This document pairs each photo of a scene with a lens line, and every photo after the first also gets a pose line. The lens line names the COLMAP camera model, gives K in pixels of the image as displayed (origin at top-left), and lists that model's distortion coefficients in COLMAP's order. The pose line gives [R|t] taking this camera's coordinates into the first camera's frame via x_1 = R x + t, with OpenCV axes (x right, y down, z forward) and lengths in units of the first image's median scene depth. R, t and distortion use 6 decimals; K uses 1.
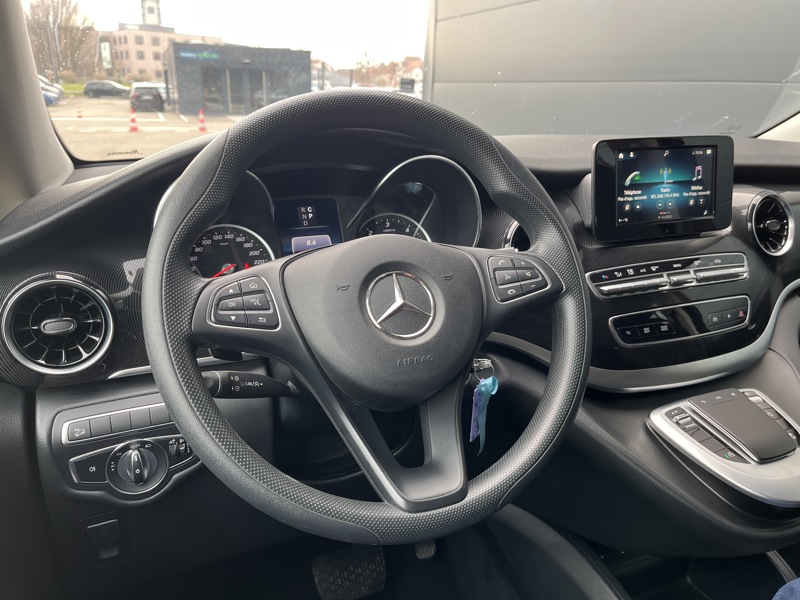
lens RADIAL K [[608.5, 0, 402.3], [0, 608.5, 300.9], [0, 0, 1]] dist [0.054169, -0.089580]
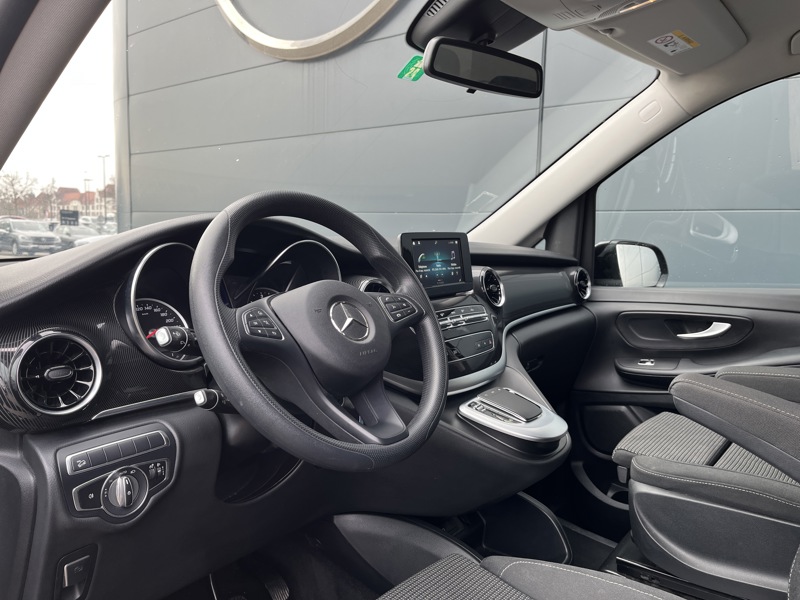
lens RADIAL K [[610.6, 0, 402.1], [0, 610.6, 298.7], [0, 0, 1]] dist [0.008043, 0.000884]
pose [[0.873084, -0.051127, 0.484881, -0.409511], [0.151363, 0.973773, -0.169870, 0.150895], [-0.463479, 0.221704, 0.857924, -0.264070]]
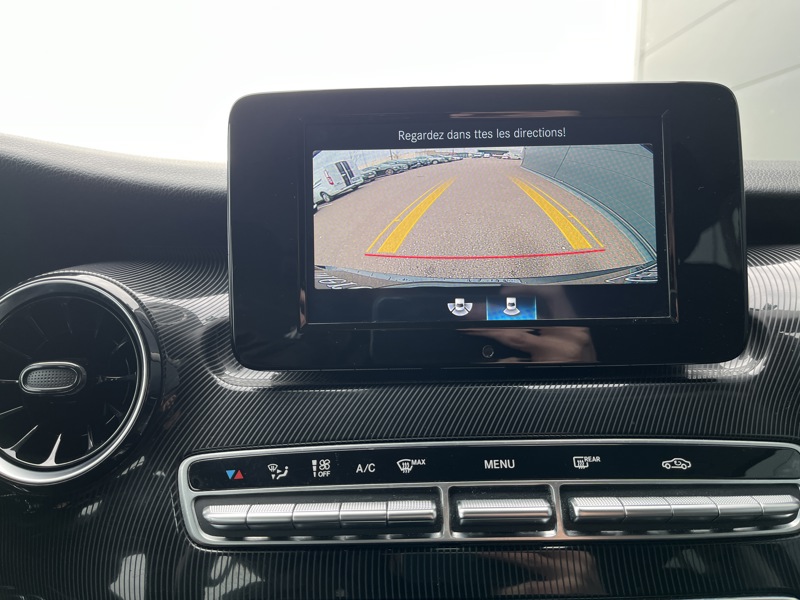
lens RADIAL K [[609.0, 0, 397.2], [0, 609.0, 298.9], [0, 0, 1]] dist [0.021297, -0.029040]
pose [[0.926222, 0.027218, -0.375995, 0.524767], [-0.100782, 0.978966, -0.177397, -0.081356], [0.363258, 0.202202, 0.909482, 0.691378]]
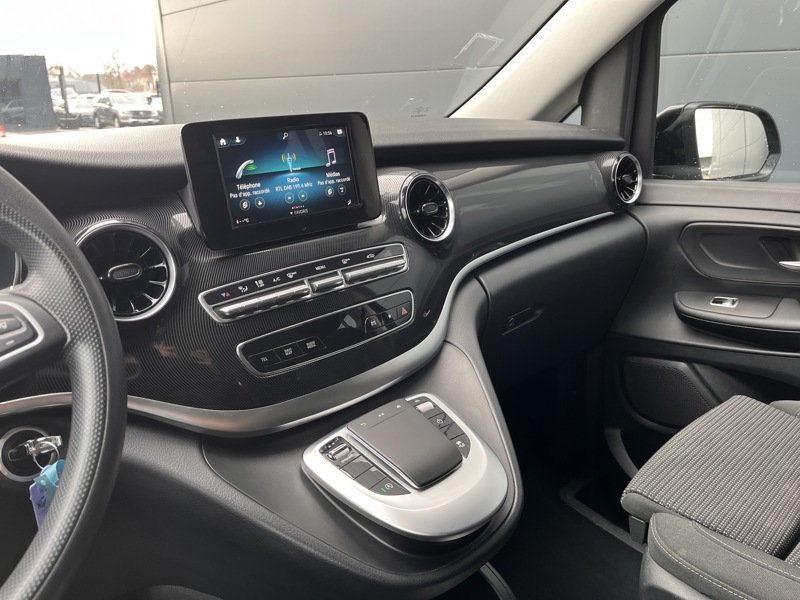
lens RADIAL K [[607.7, 0, 406.7], [0, 607.7, 298.5], [0, 0, 1]] dist [0.057919, -0.095536]
pose [[0.935379, -0.146621, 0.321819, 0.288673], [0.147912, 0.988786, 0.020581, -0.015595], [-0.321228, 0.028349, 0.946577, 0.171027]]
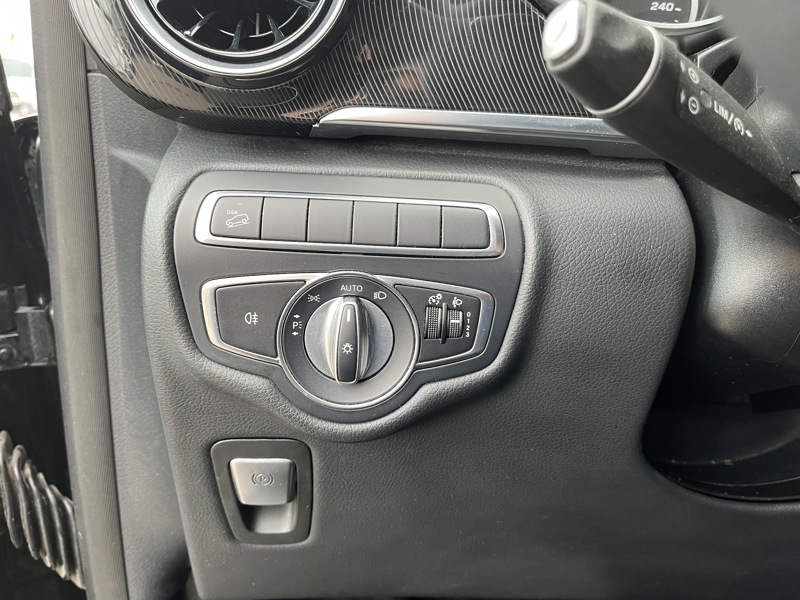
lens RADIAL K [[611.1, 0, 402.8], [0, 611.1, 305.3], [0, 0, 1]] dist [0.009904, -0.007126]
pose [[0.923446, 0.153217, -0.351812, -0.203118], [-0.164765, 0.986328, -0.002927, 0.191258], [0.346553, 0.060670, 0.936066, 0.495047]]
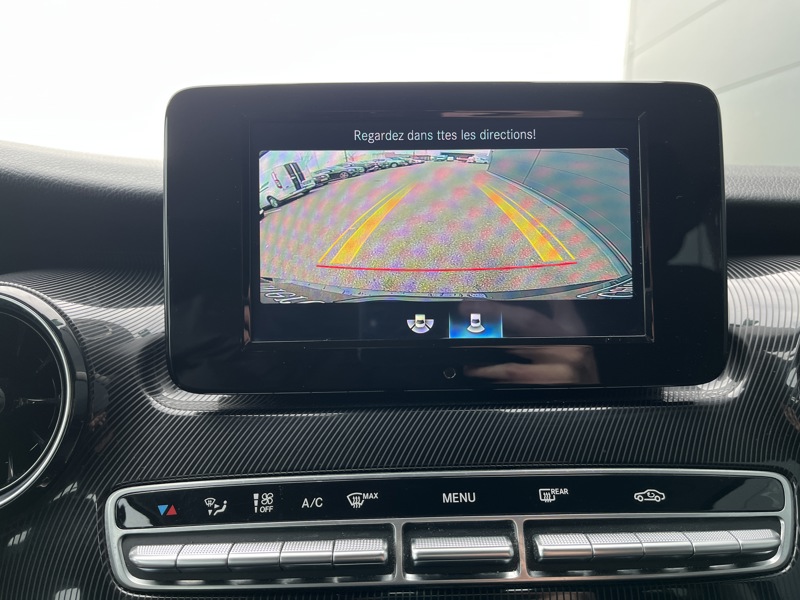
lens RADIAL K [[609.6, 0, 407.7], [0, 609.6, 302.8], [0, 0, 1]] dist [0.007139, -0.005308]
pose [[0.937847, 0.035821, -0.345196, 0.531000], [-0.099913, 0.980416, -0.169711, -0.098159], [0.332356, 0.193653, 0.923059, 0.722878]]
